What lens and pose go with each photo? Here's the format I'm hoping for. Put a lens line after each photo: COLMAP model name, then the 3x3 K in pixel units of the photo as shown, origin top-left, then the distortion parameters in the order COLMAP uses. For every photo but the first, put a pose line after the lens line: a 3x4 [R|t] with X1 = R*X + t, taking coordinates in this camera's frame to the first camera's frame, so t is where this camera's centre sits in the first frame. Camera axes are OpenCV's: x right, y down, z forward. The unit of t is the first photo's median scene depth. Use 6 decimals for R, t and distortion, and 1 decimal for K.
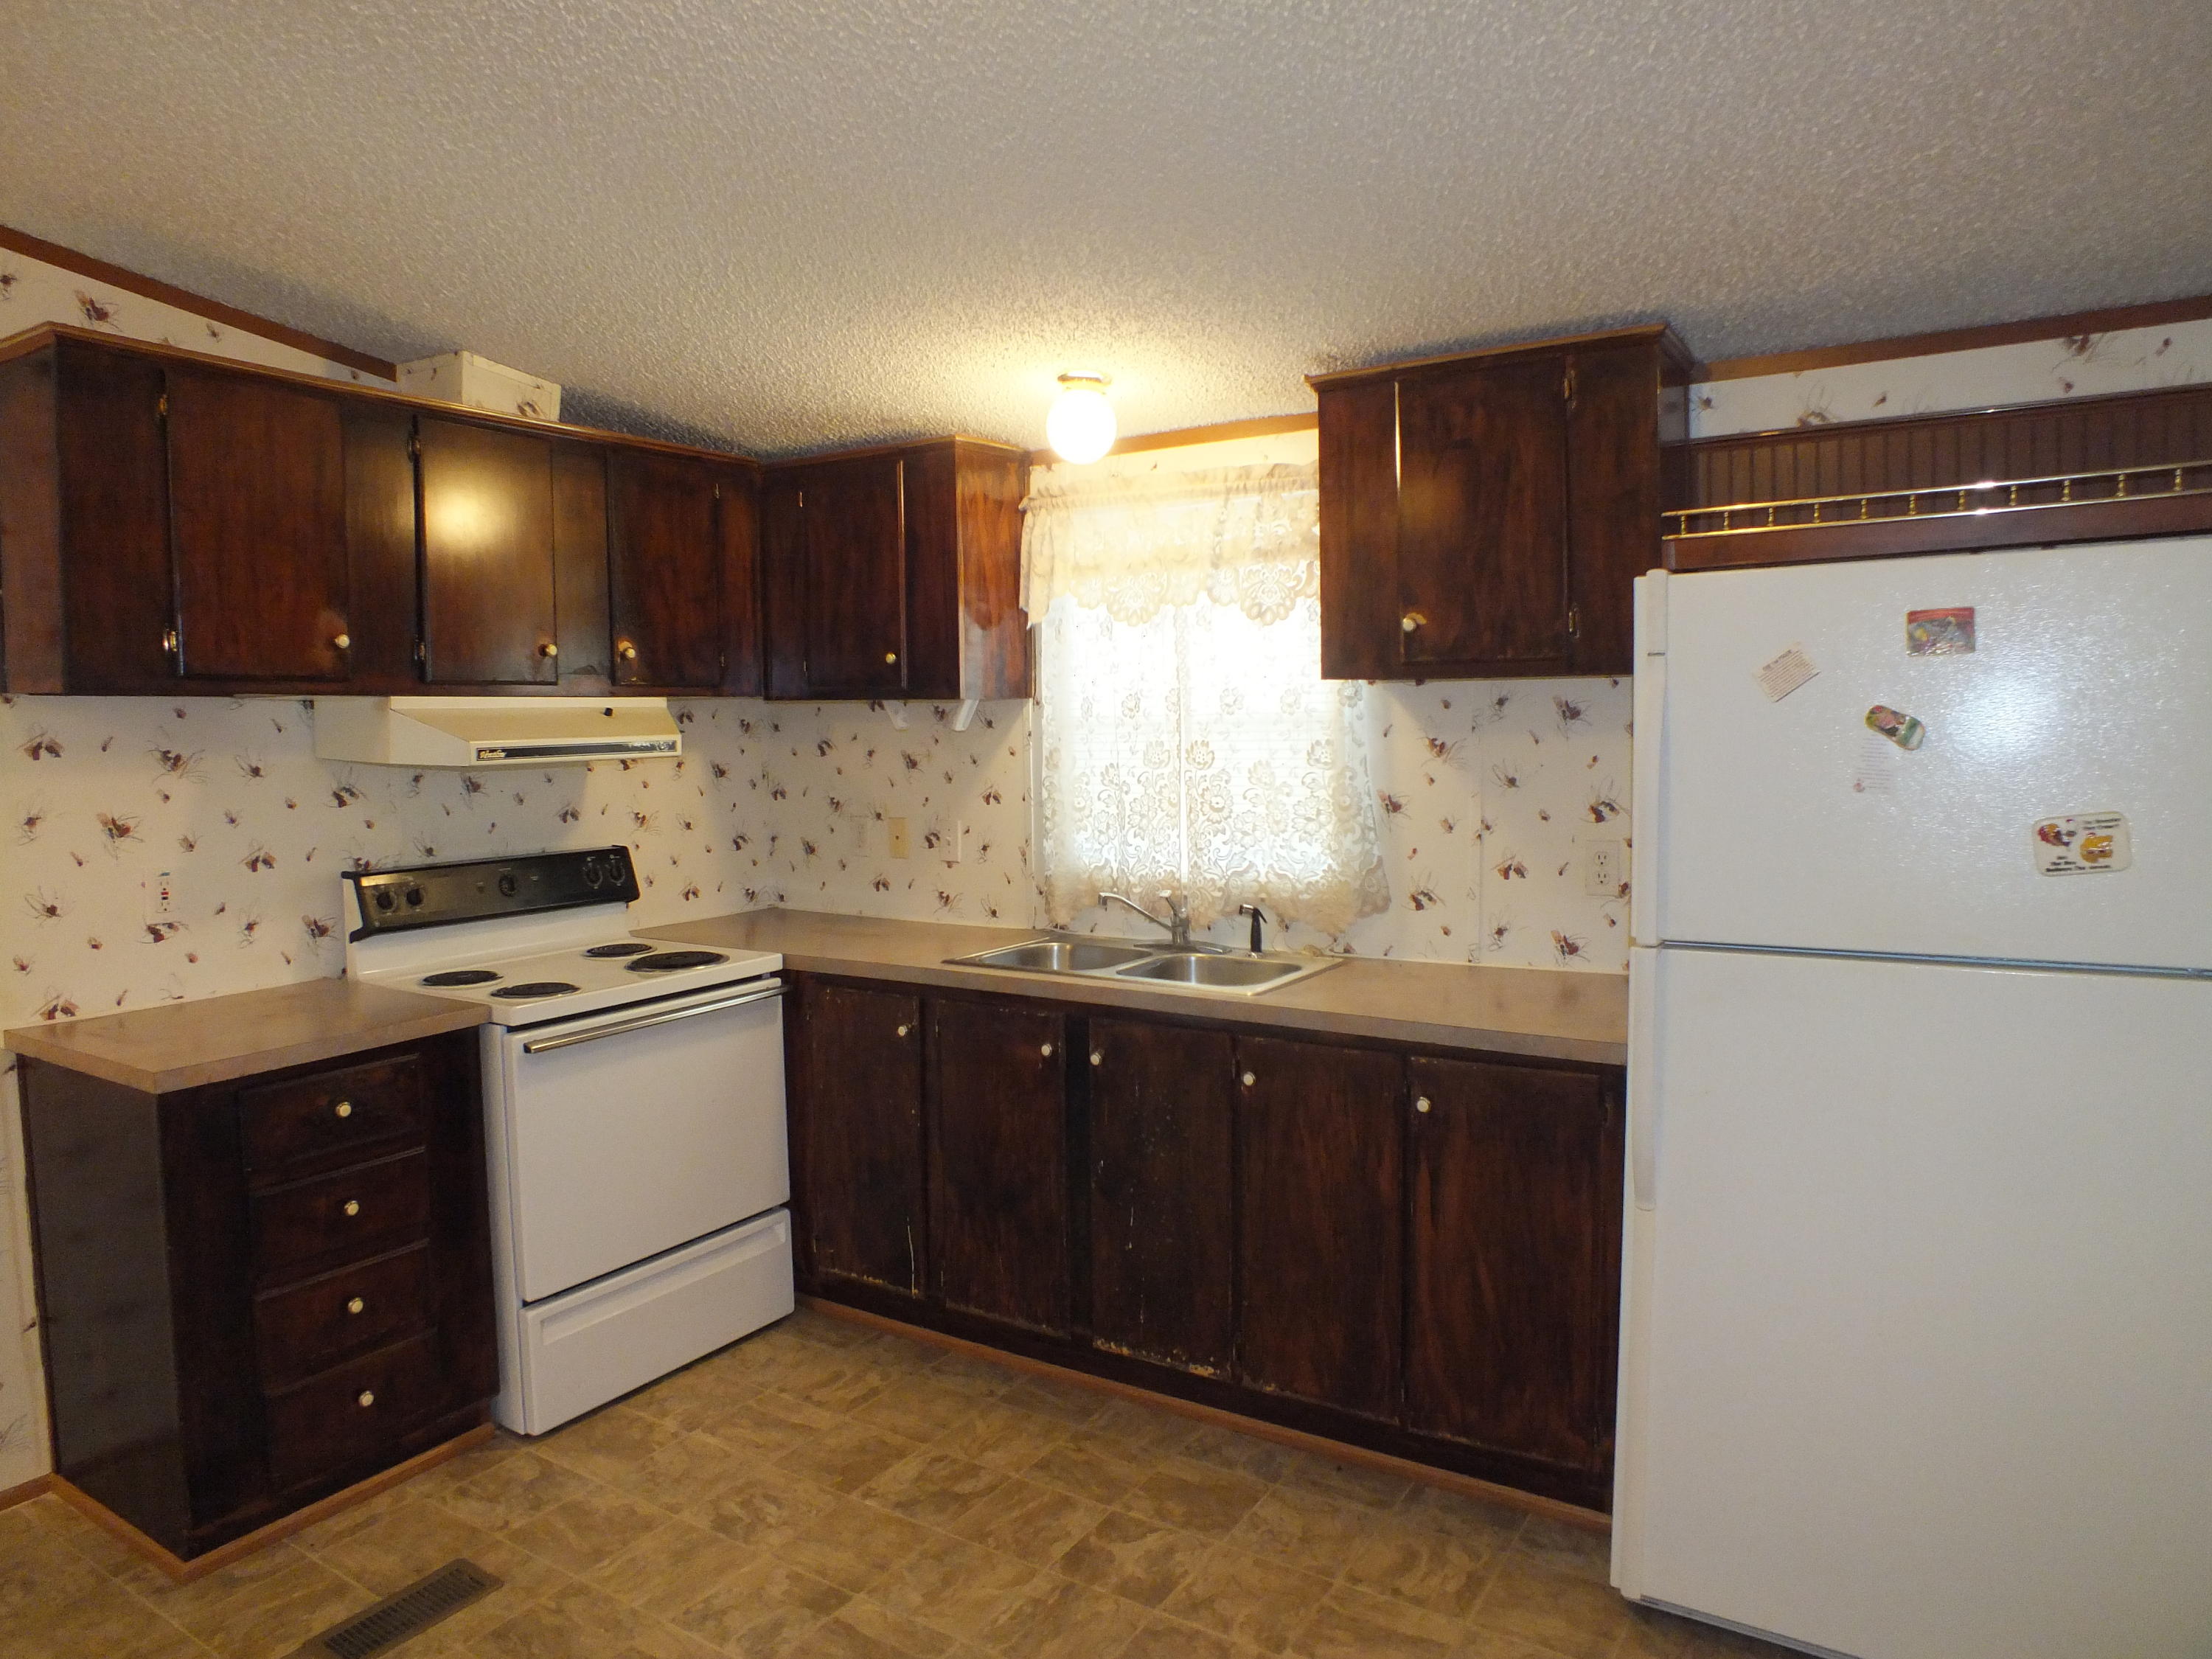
lens RADIAL K [[1382.3, 0, 1098.9], [0, 1382.3, 786.2], [0, 0, 1]] dist [-0.078841, 0.020005]
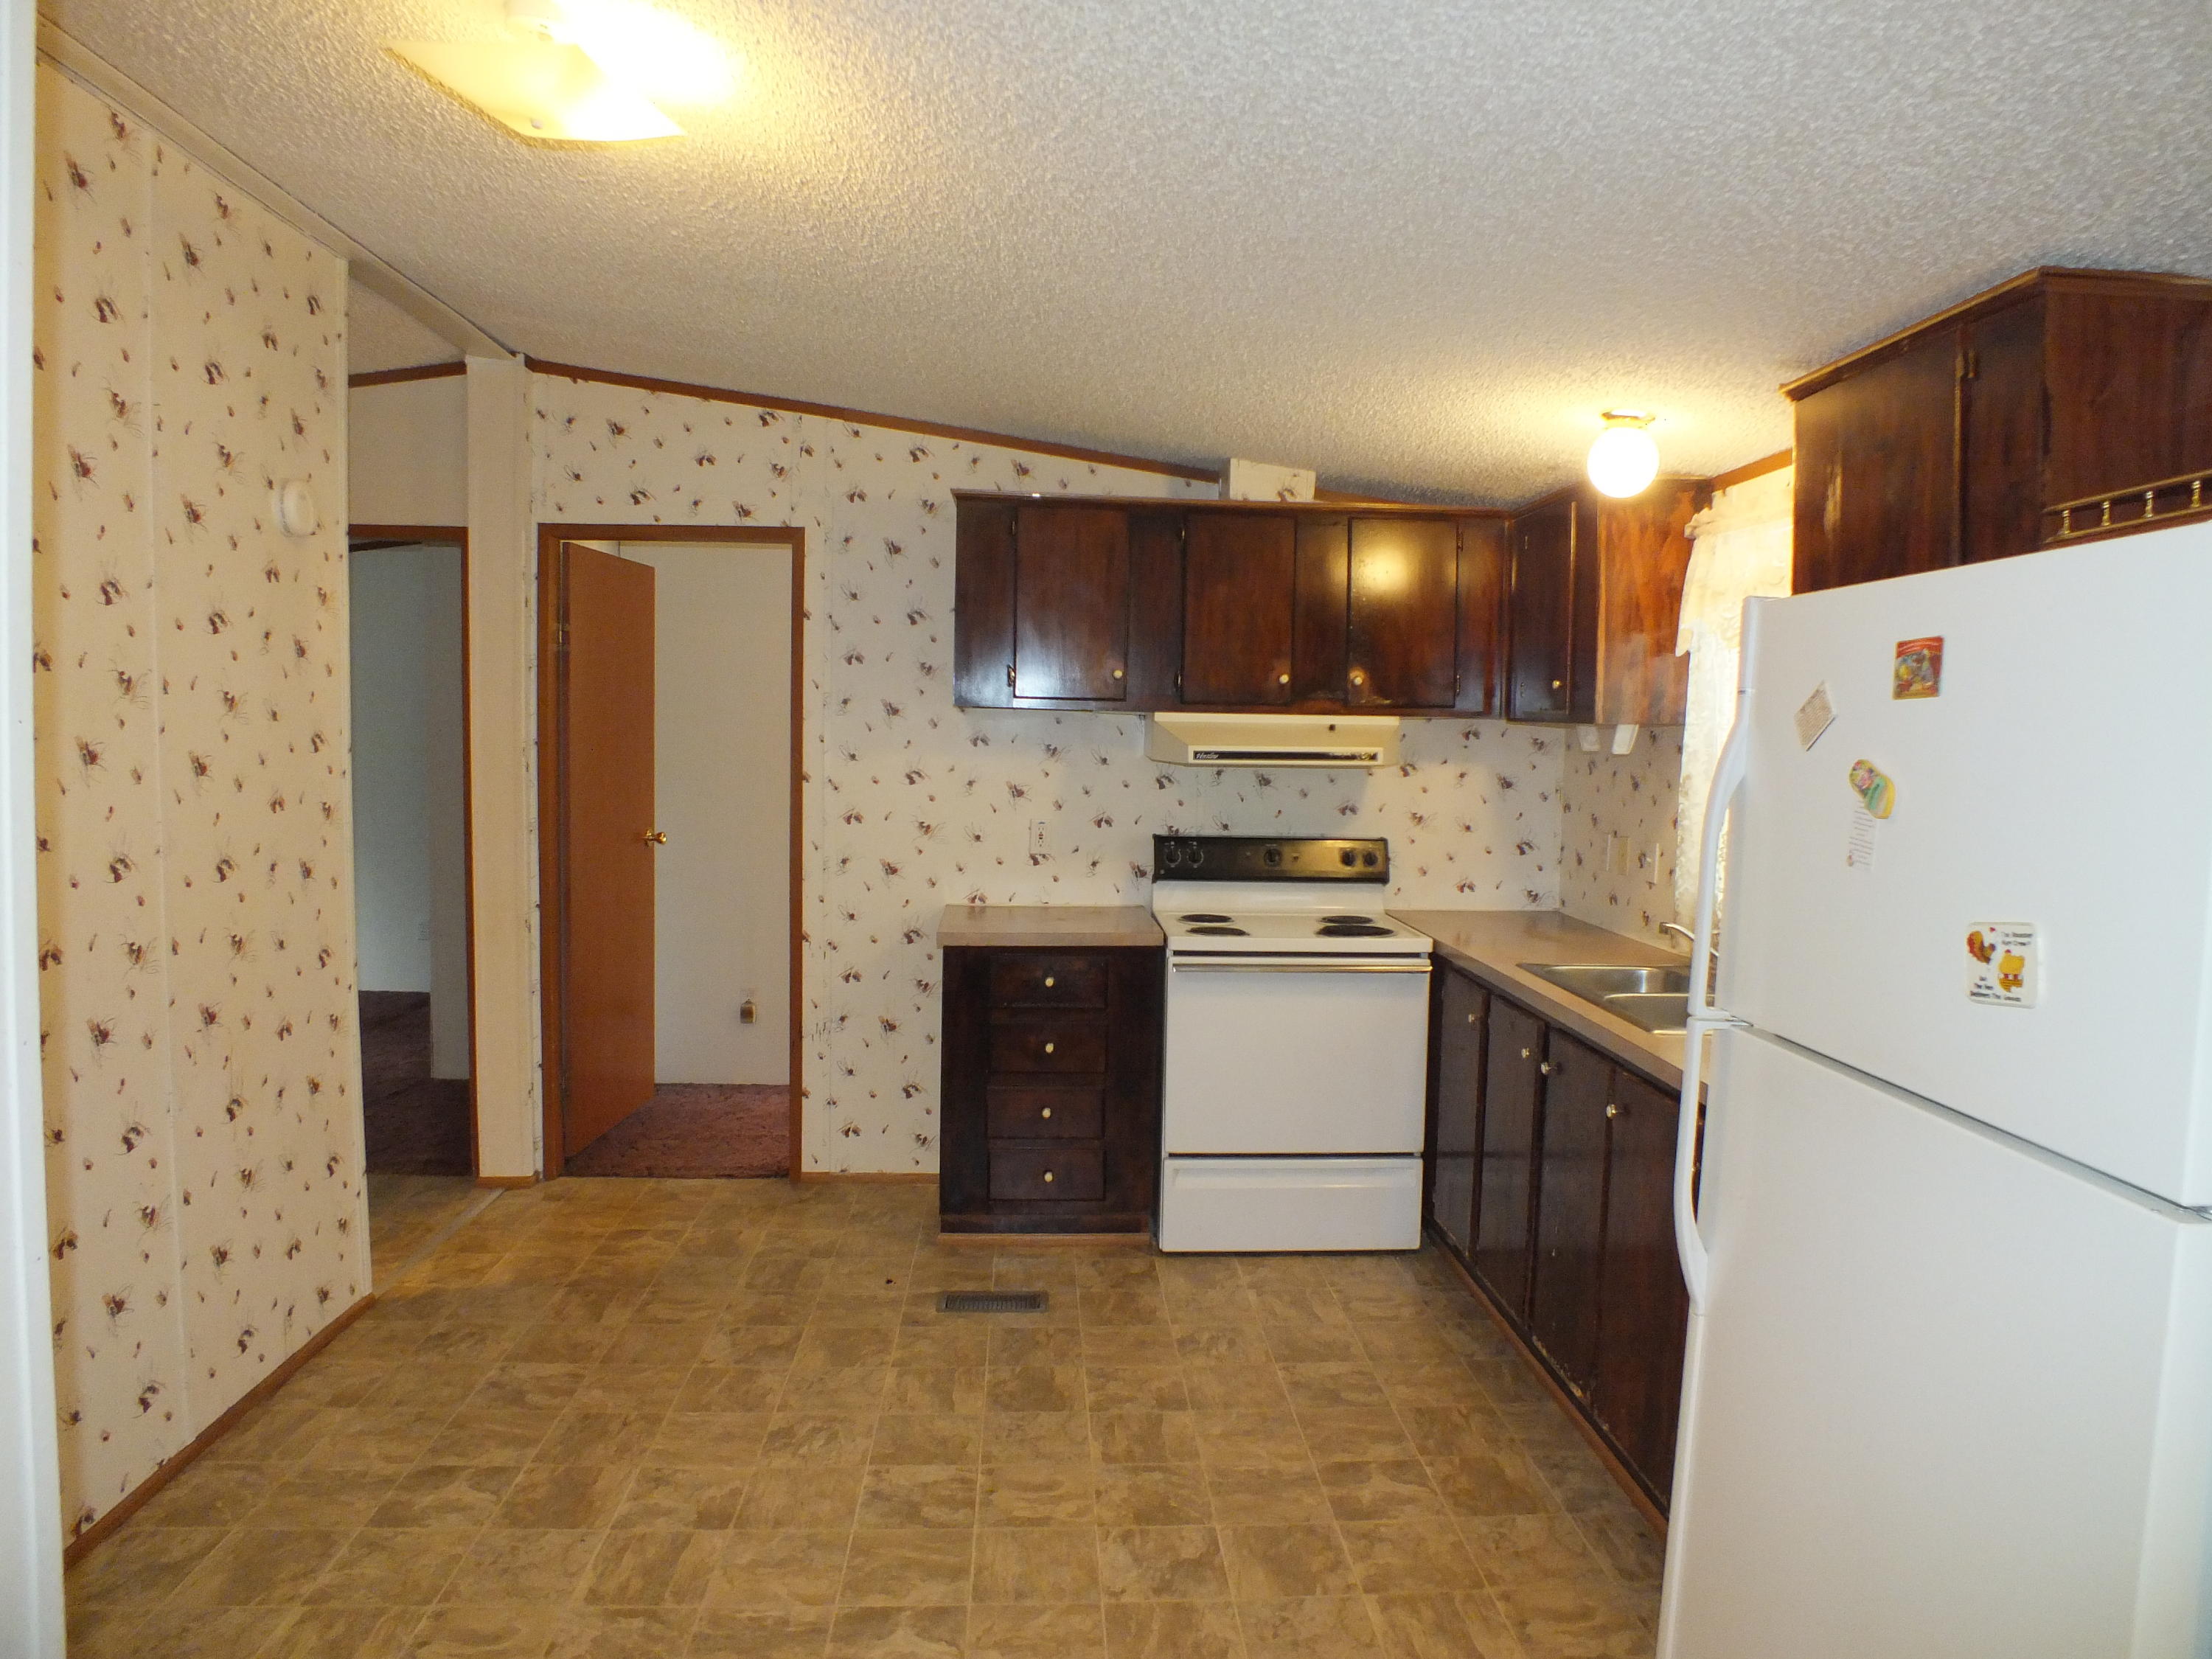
lens RADIAL K [[1382.3, 0, 1139.0], [0, 1382.3, 779.9], [0, 0, 1]] dist [-0.078841, 0.020005]
pose [[0.595718, 0.055859, -0.801249, 0.643251], [-0.065572, 0.997631, 0.020798, -0.024501], [0.800513, 0.040150, 0.597969, 0.117471]]
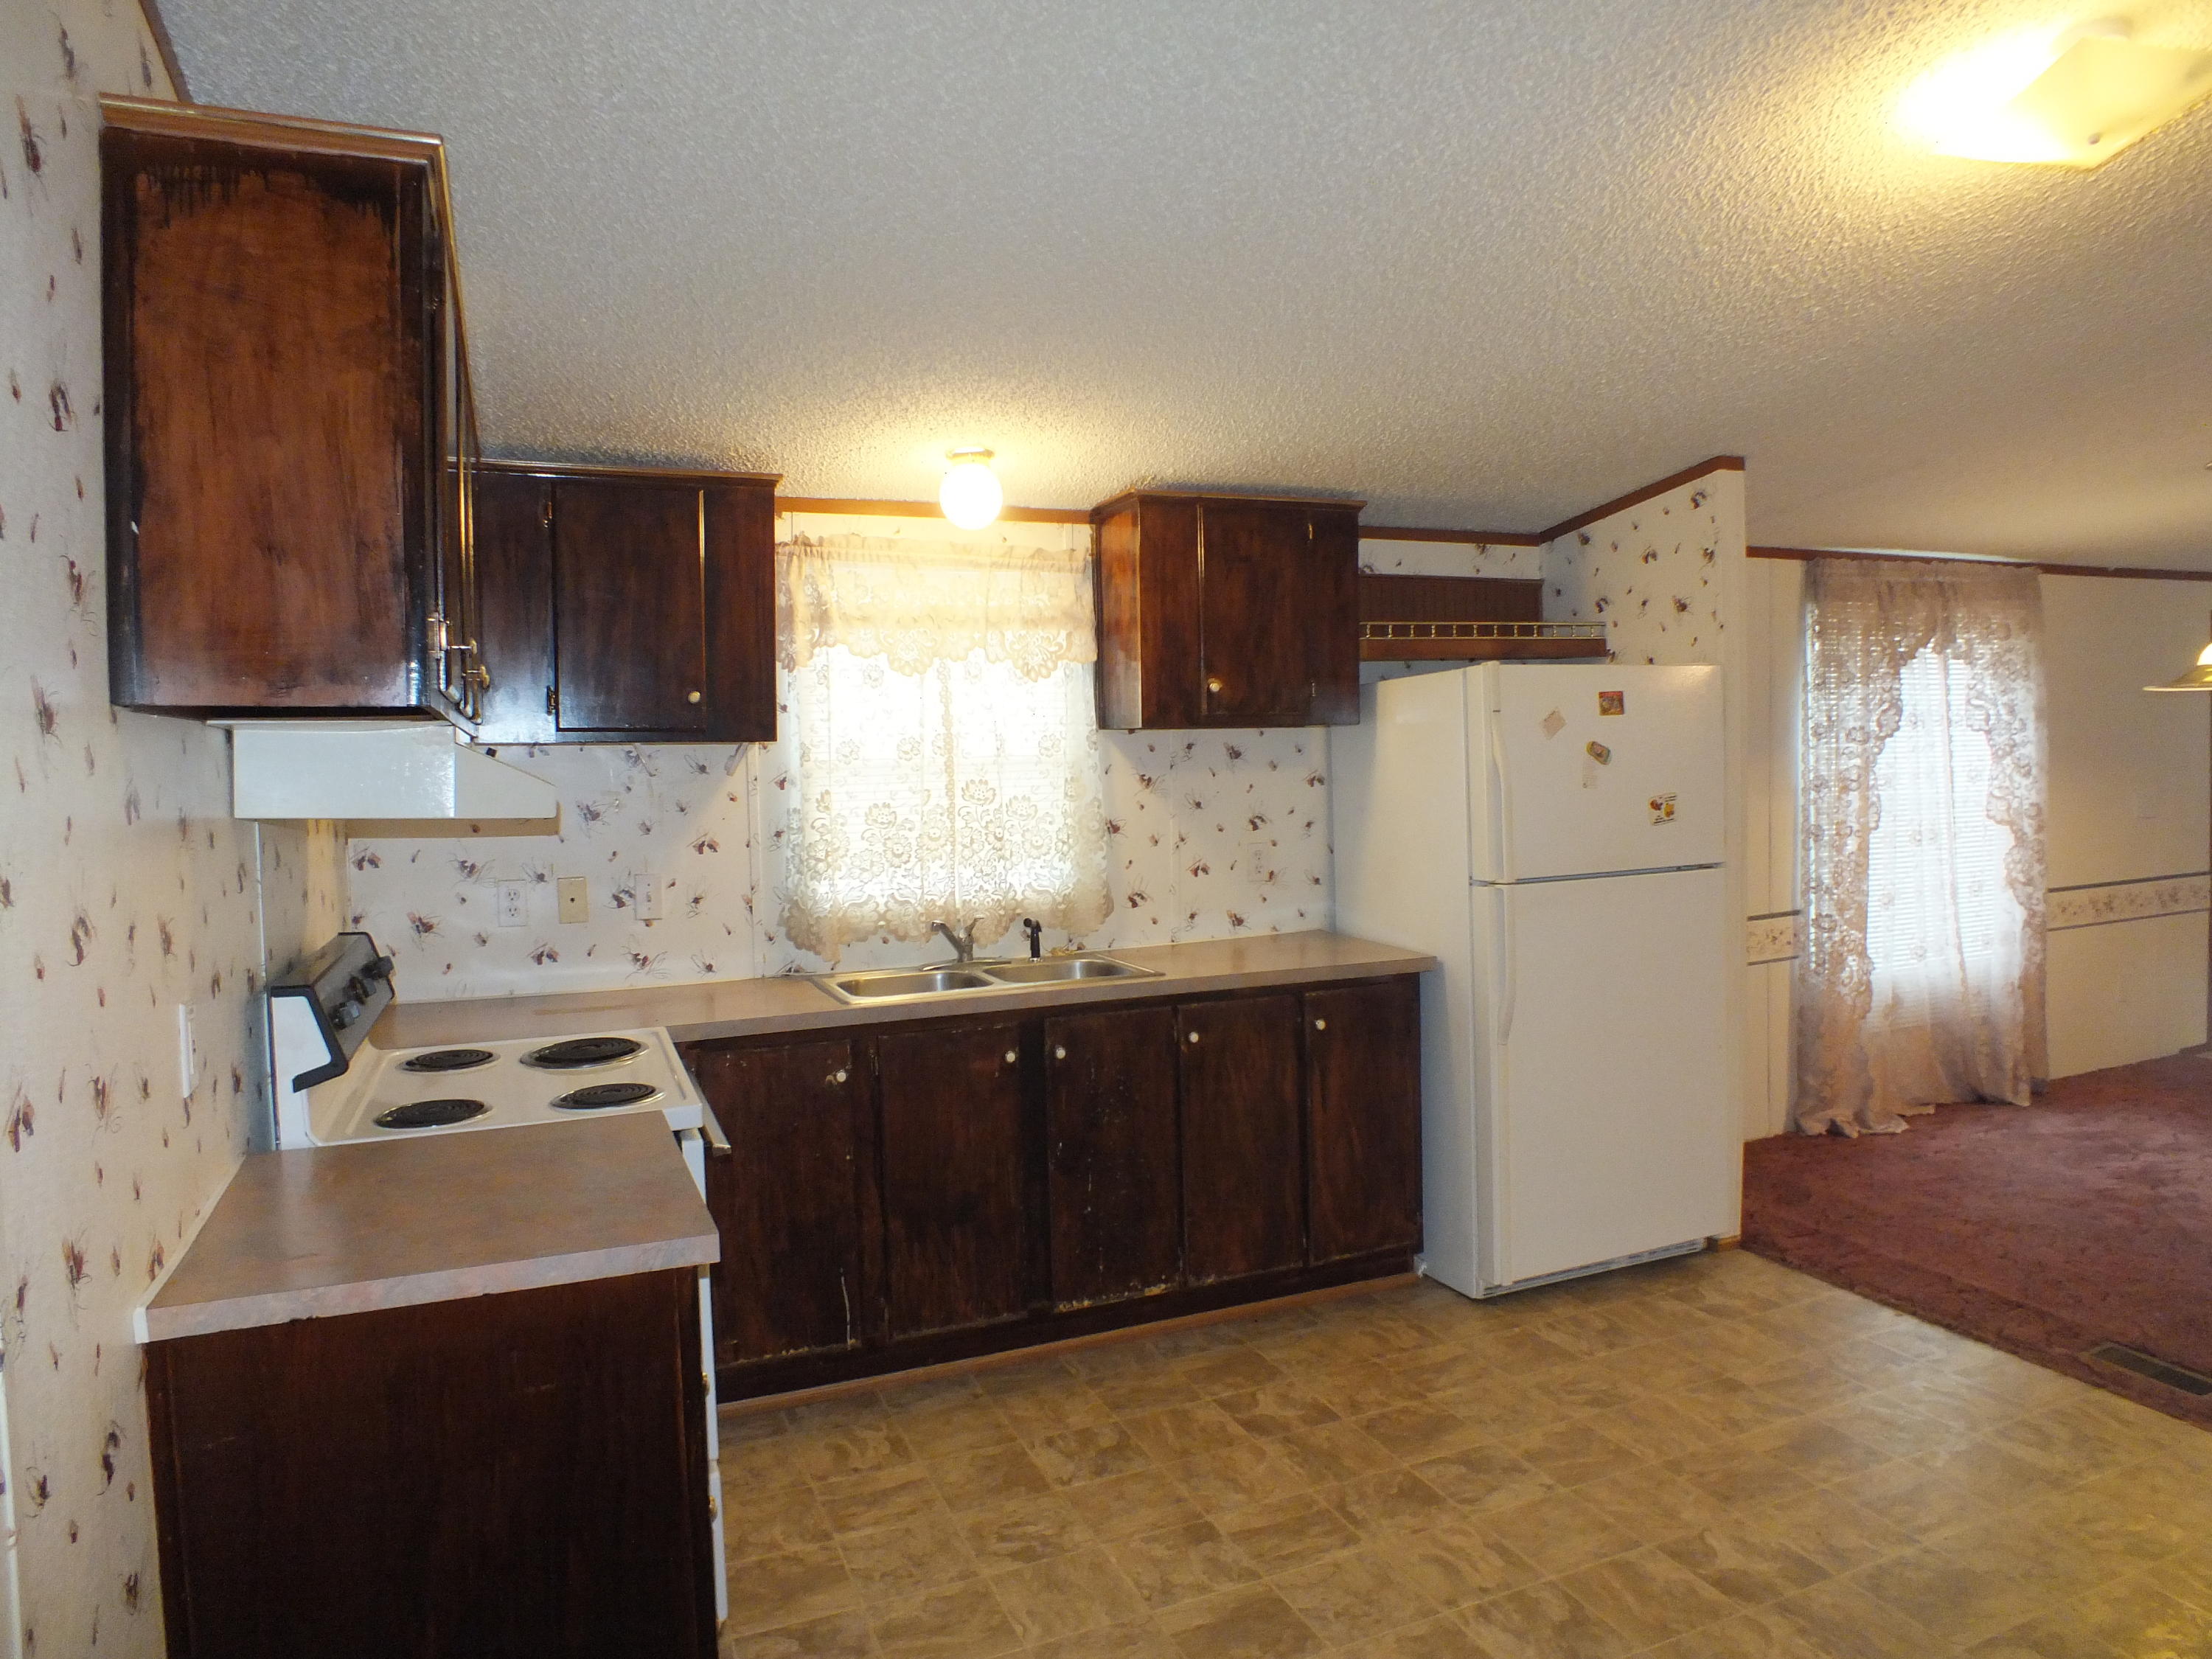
lens RADIAL K [[1382.3, 0, 1095.8], [0, 1382.3, 780.3], [0, 0, 1]] dist [-0.078841, 0.020005]
pose [[0.580578, -0.011168, 0.814128, -0.921157], [0.052199, 0.998359, -0.023530, -0.000655], [-0.812530, 0.056158, 0.580209, 0.298427]]
